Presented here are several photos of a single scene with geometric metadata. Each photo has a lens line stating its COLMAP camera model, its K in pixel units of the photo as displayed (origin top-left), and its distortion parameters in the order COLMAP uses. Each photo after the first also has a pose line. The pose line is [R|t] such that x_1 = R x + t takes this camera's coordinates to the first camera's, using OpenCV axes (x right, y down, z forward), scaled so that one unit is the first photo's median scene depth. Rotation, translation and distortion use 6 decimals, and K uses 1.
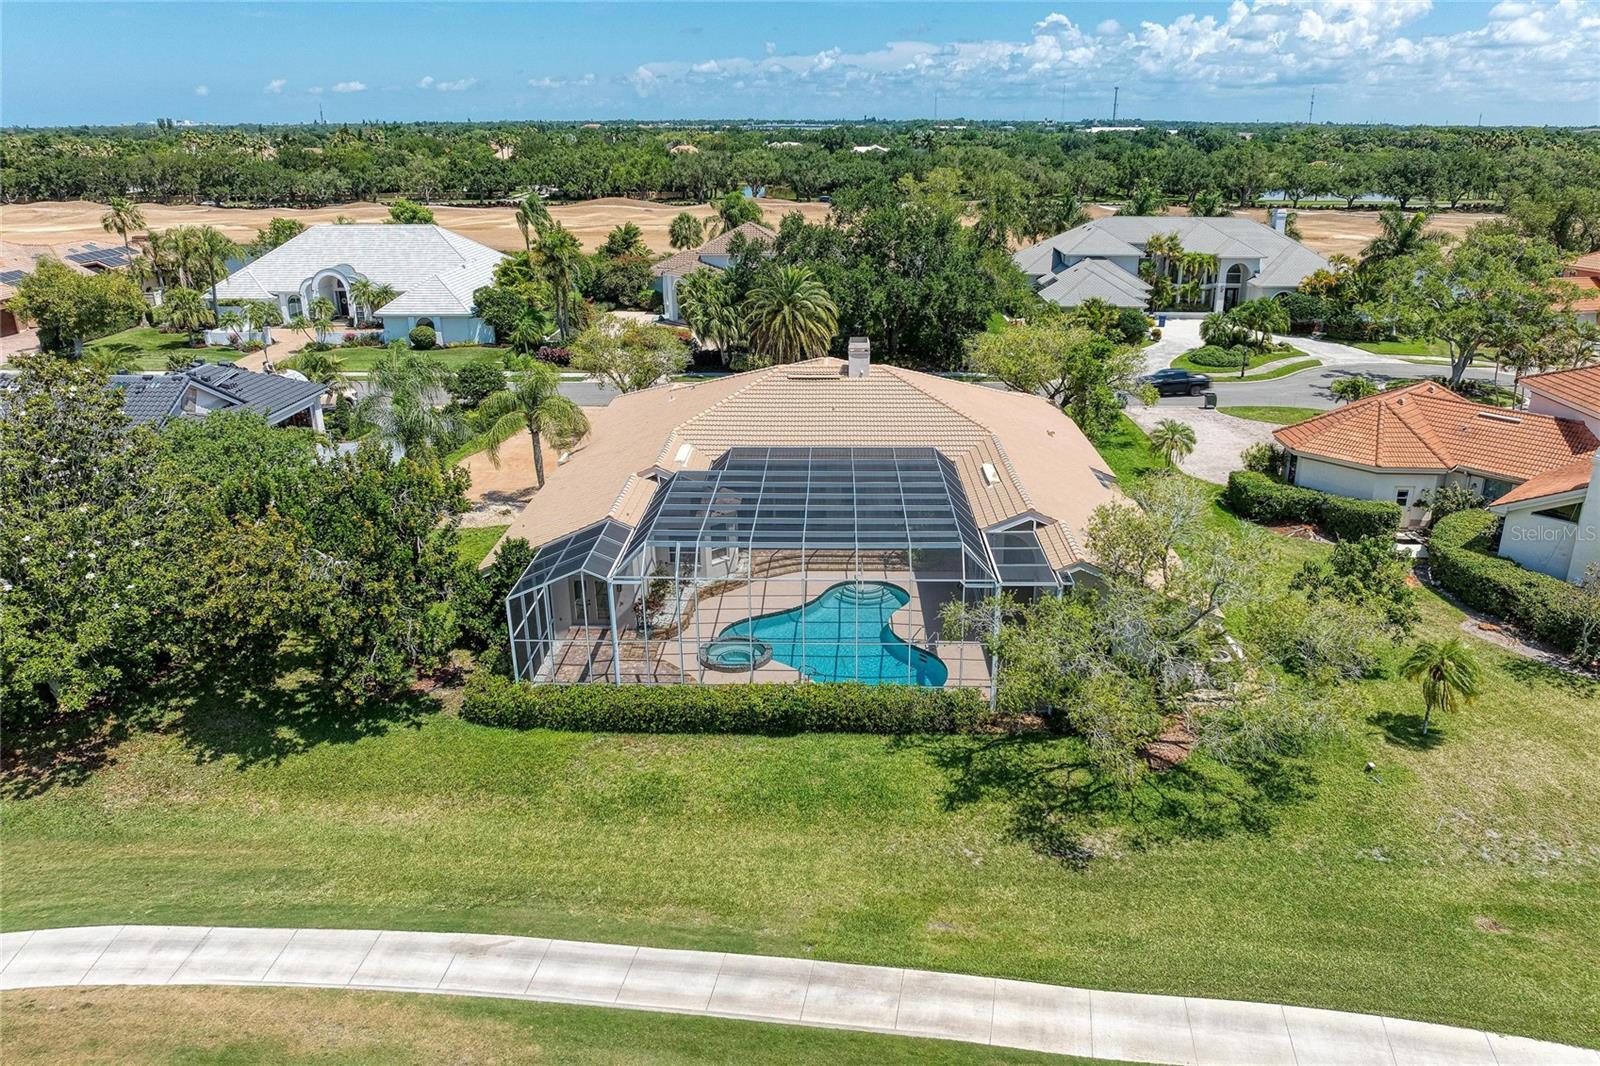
lens RADIAL K [[1129.5, 0, 809.4], [0, 1129.5, 536.3], [0, 0, 1]] dist [-0.032823, 0.000419]
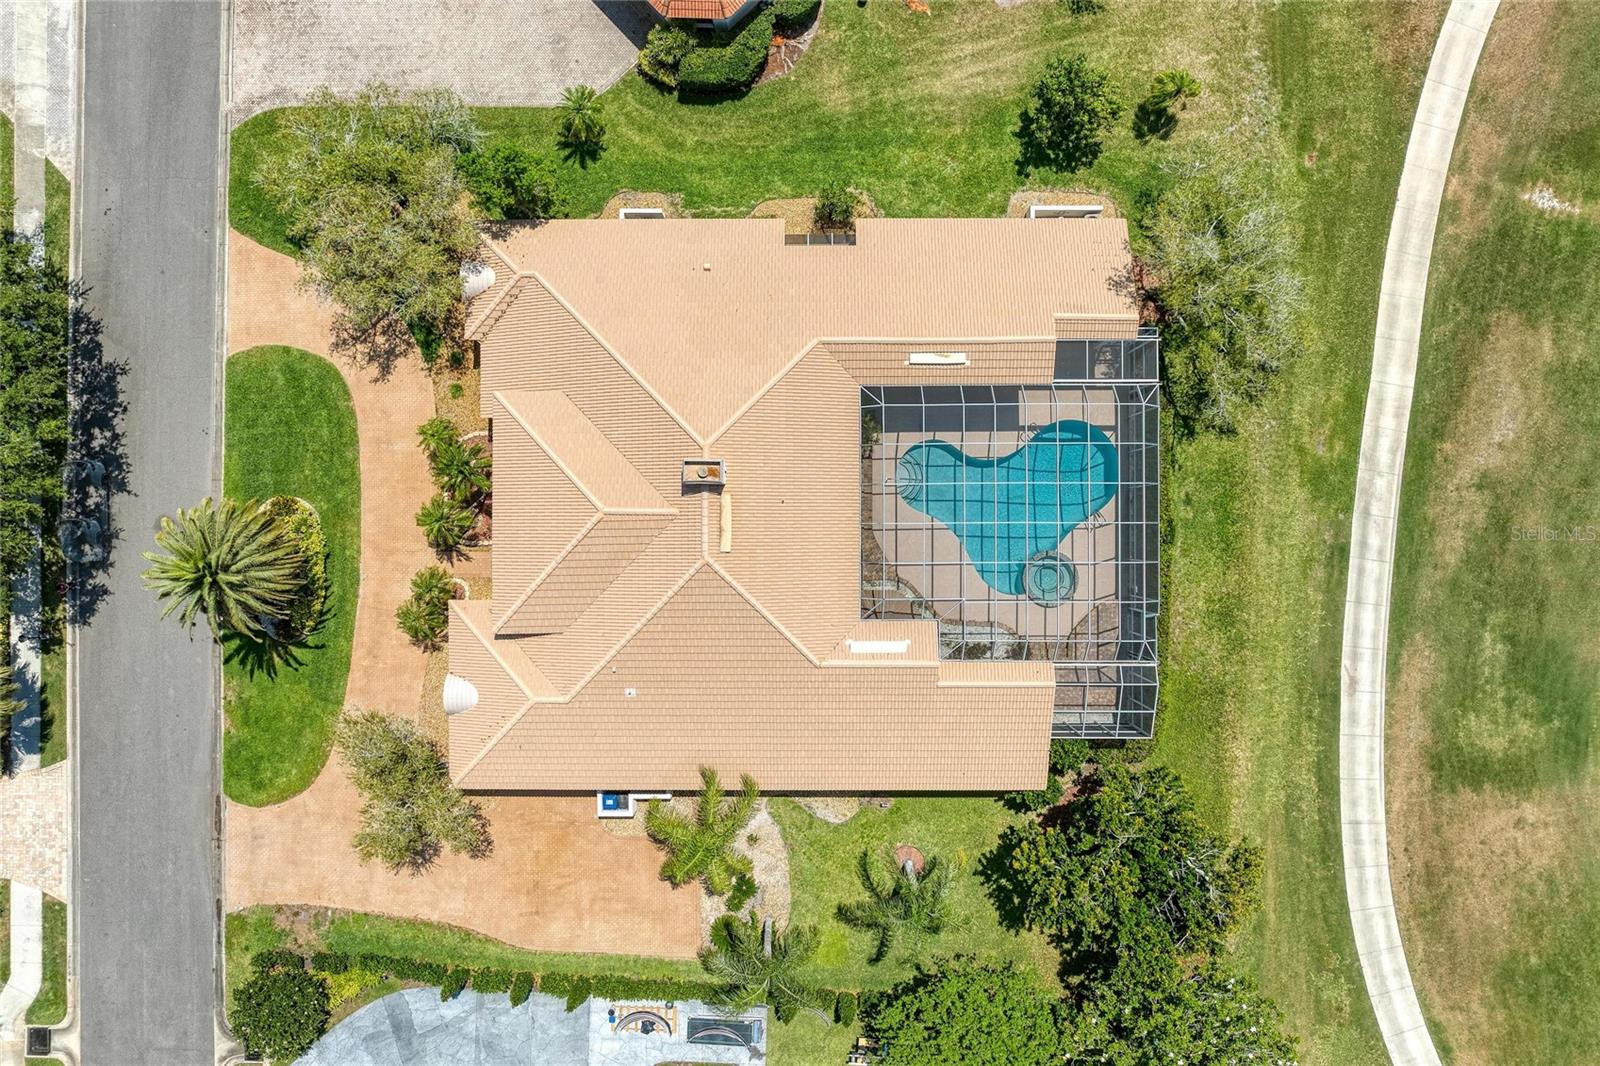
lens RADIAL K [[1129.5, 0, 809.4], [0, 1129.5, 536.3], [0, 0, 1]] dist [-0.032823, 0.000419]
pose [[-0.025951, -0.999660, 0.002555, -0.017559], [0.355110, -0.006829, 0.934800, -1.783428], [-0.934464, 0.025167, 0.355166, 1.155070]]
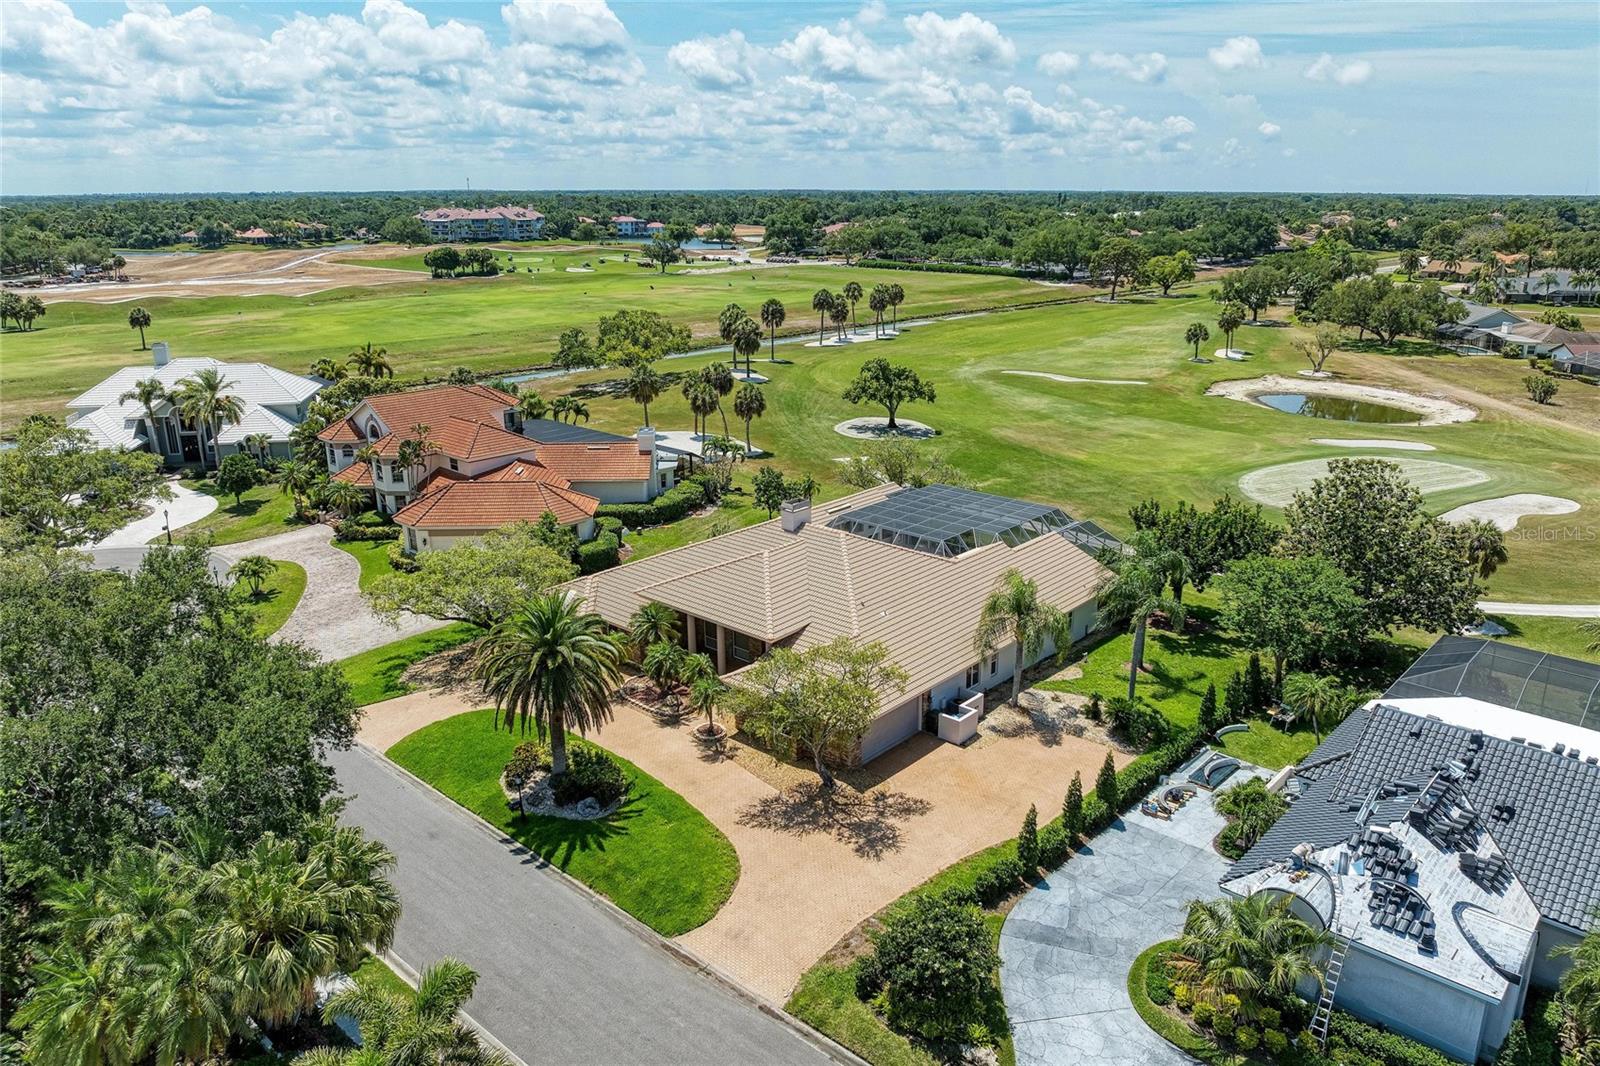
lens RADIAL K [[1129.5, 0, 809.4], [0, 1129.5, 536.3], [0, 0, 1]] dist [-0.032823, 0.000419]
pose [[-0.768666, -0.179881, 0.613837, -1.471236], [0.223623, 0.823518, 0.521354, -1.506530], [-0.599288, 0.538015, -0.592785, 3.391133]]
